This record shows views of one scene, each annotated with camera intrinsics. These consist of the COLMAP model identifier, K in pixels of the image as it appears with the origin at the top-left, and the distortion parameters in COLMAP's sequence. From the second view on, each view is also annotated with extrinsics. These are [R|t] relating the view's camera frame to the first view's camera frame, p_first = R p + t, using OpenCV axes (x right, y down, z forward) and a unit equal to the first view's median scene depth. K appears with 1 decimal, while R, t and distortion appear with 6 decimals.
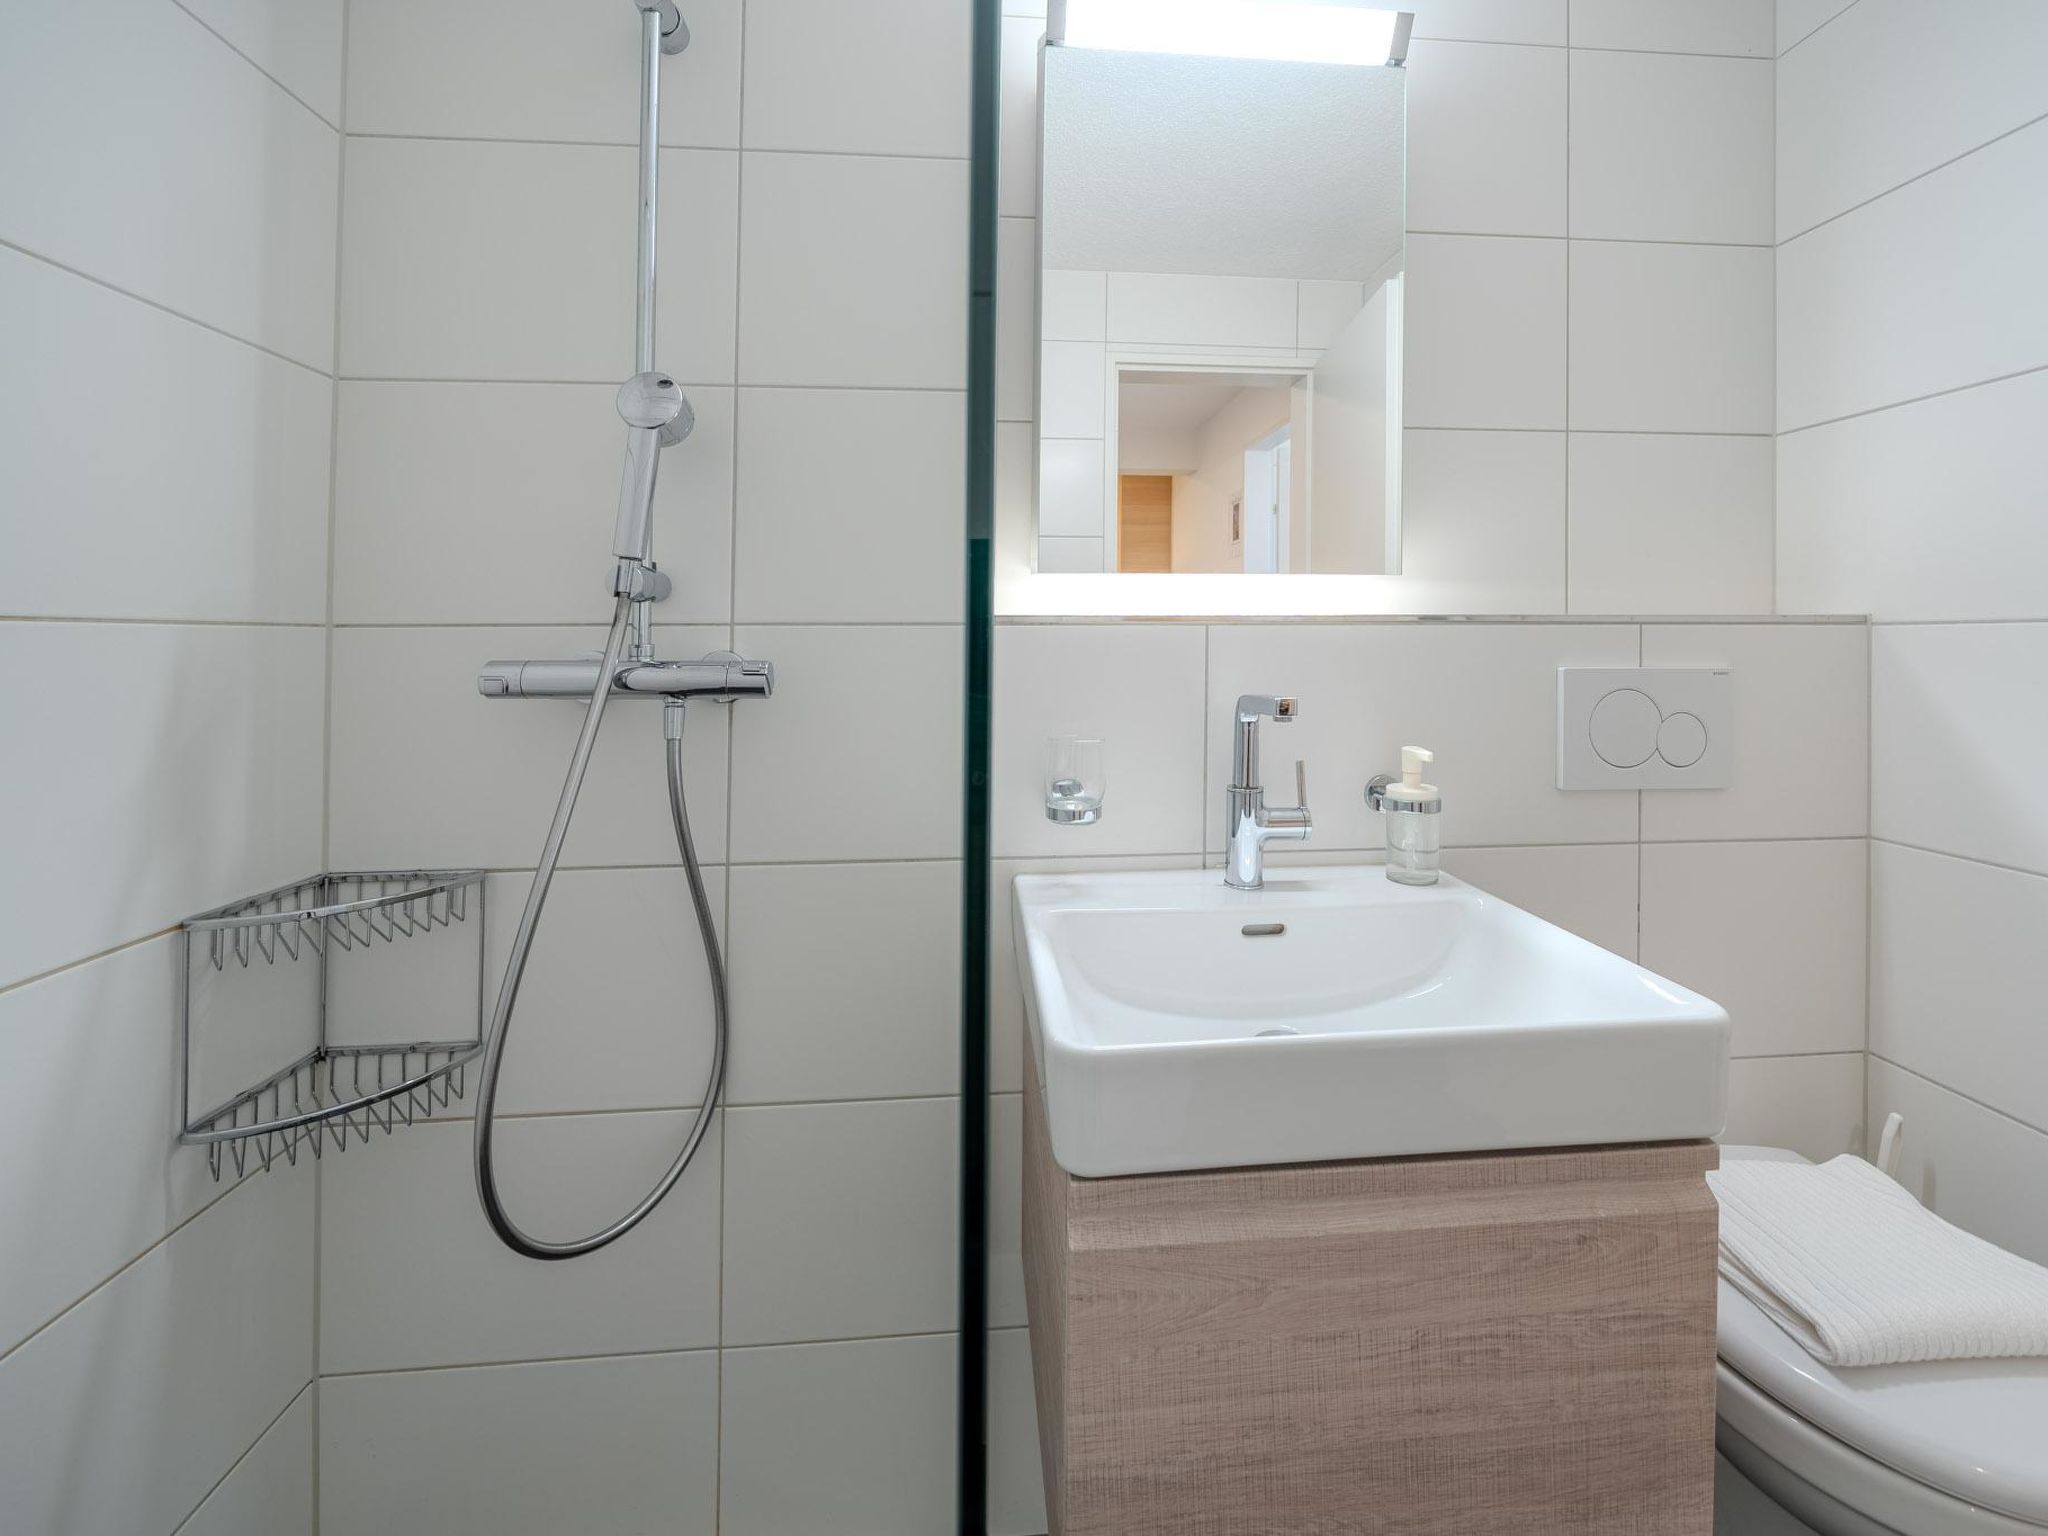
lens RADIAL K [[824.7, 0, 1018.3], [0, 824.7, 734.4], [0, 0, 1]] dist [-0.003808, -0.000282]
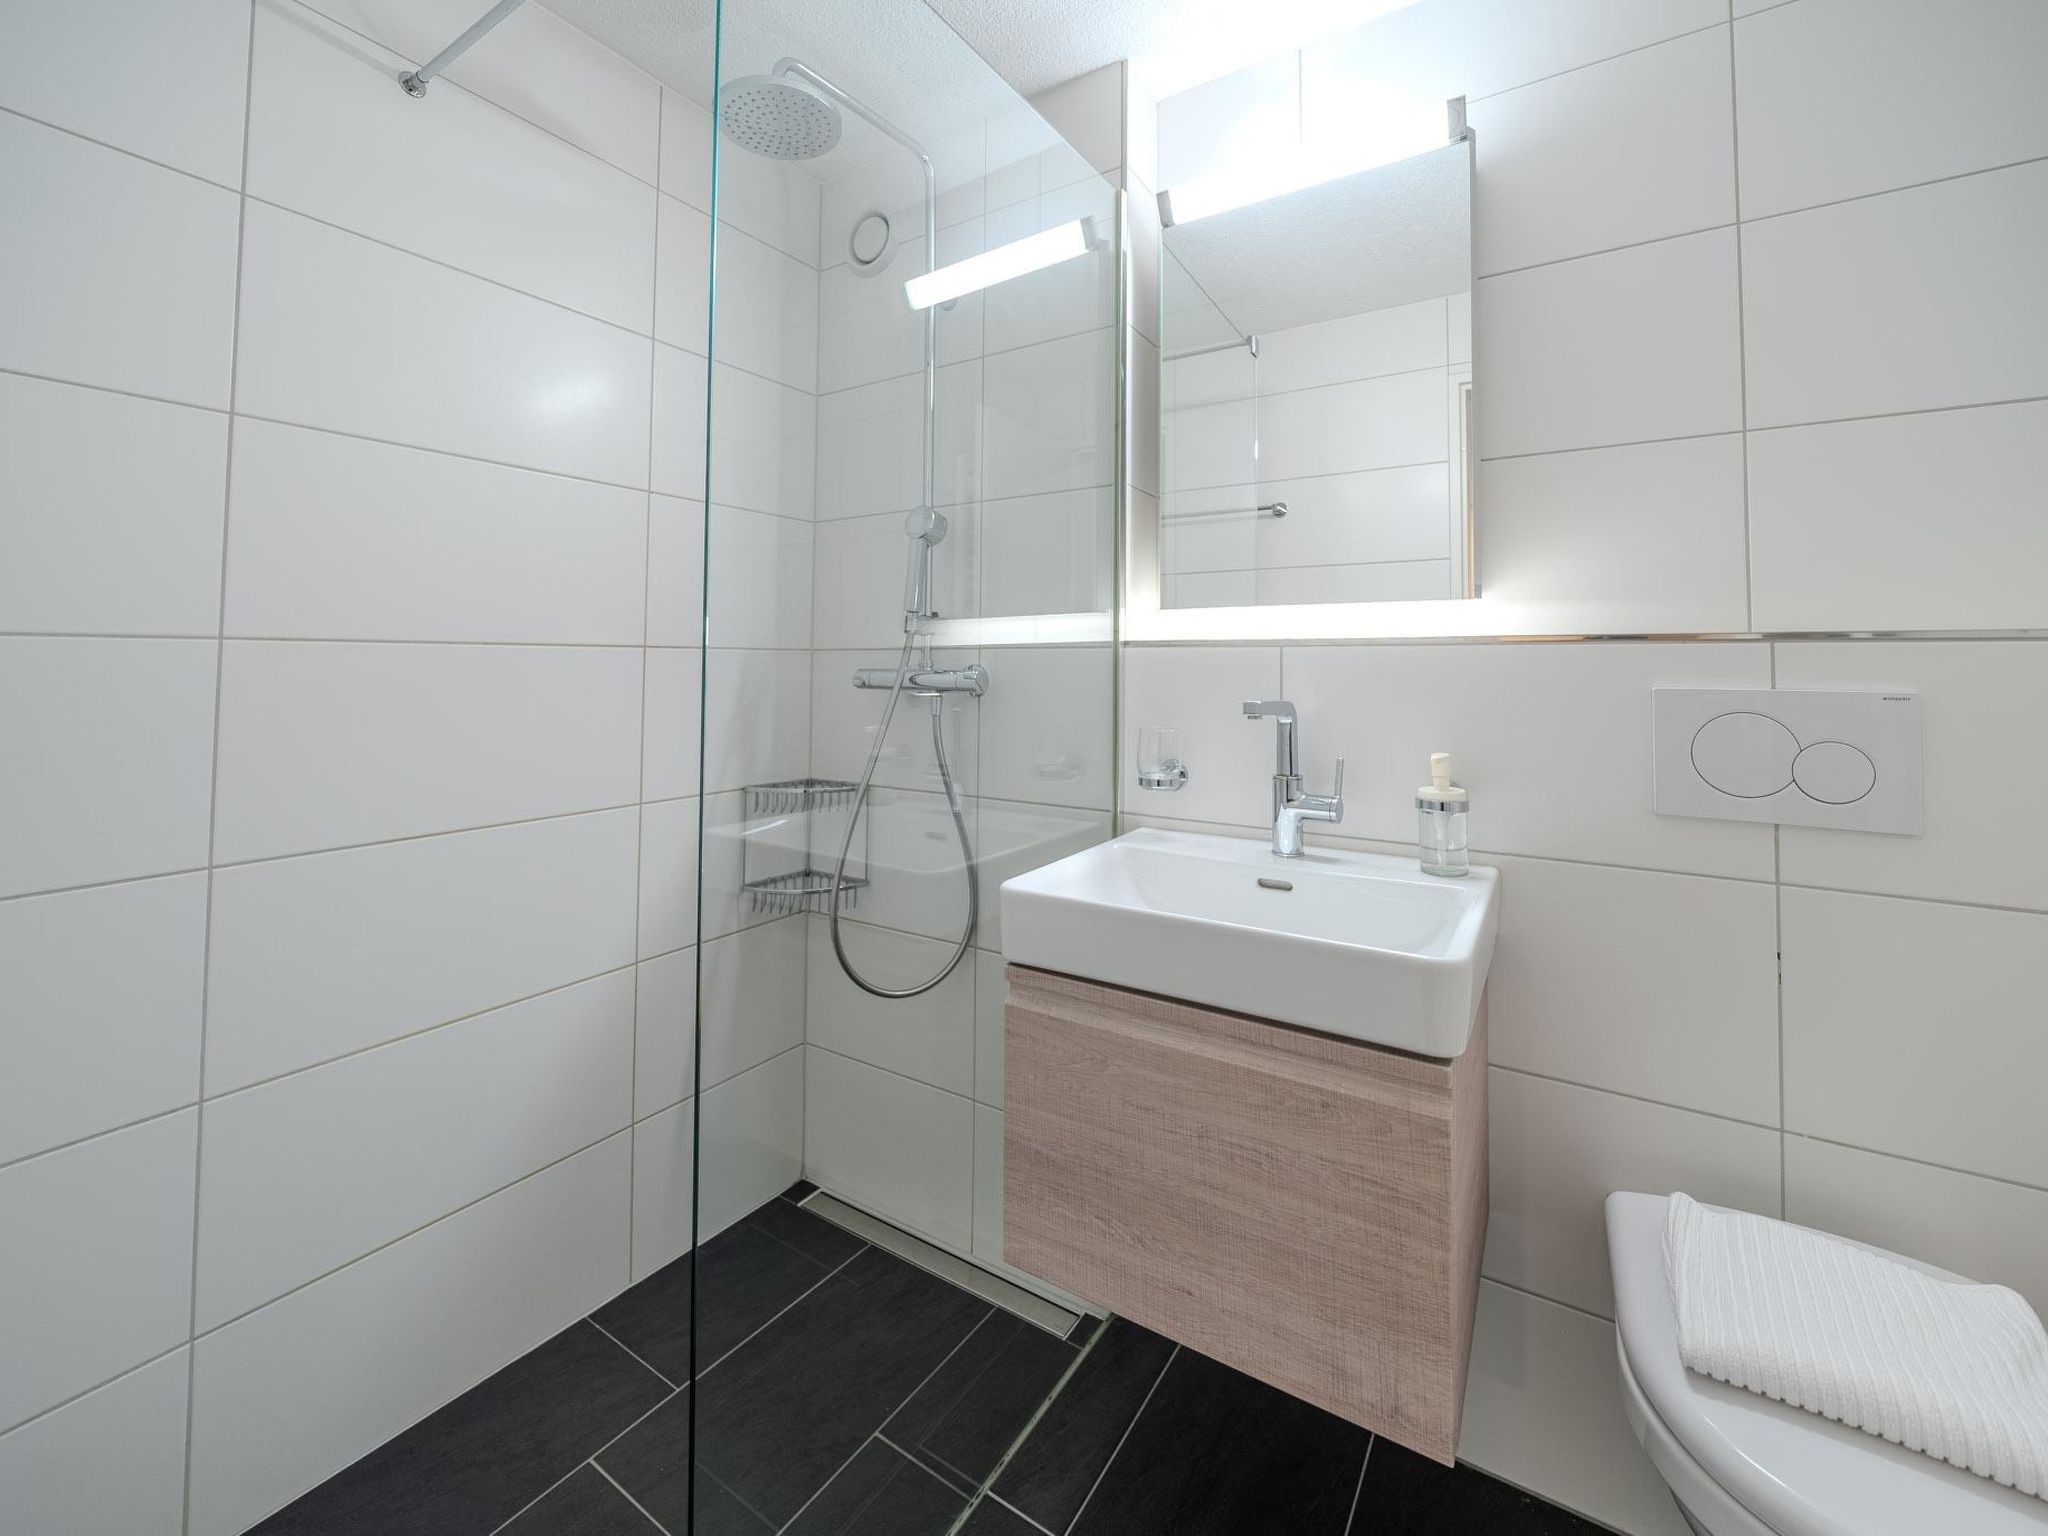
lens RADIAL K [[824.9, 0, 1050.1], [0, 824.9, 794.5], [0, 0, 1]] dist [-0.002497, -0.000355]
pose [[0.808602, 0.096572, -0.580376, 0.851747], [-0.070600, 0.995236, 0.067239, 0.040011], [0.584105, -0.013395, 0.811568, -0.285173]]
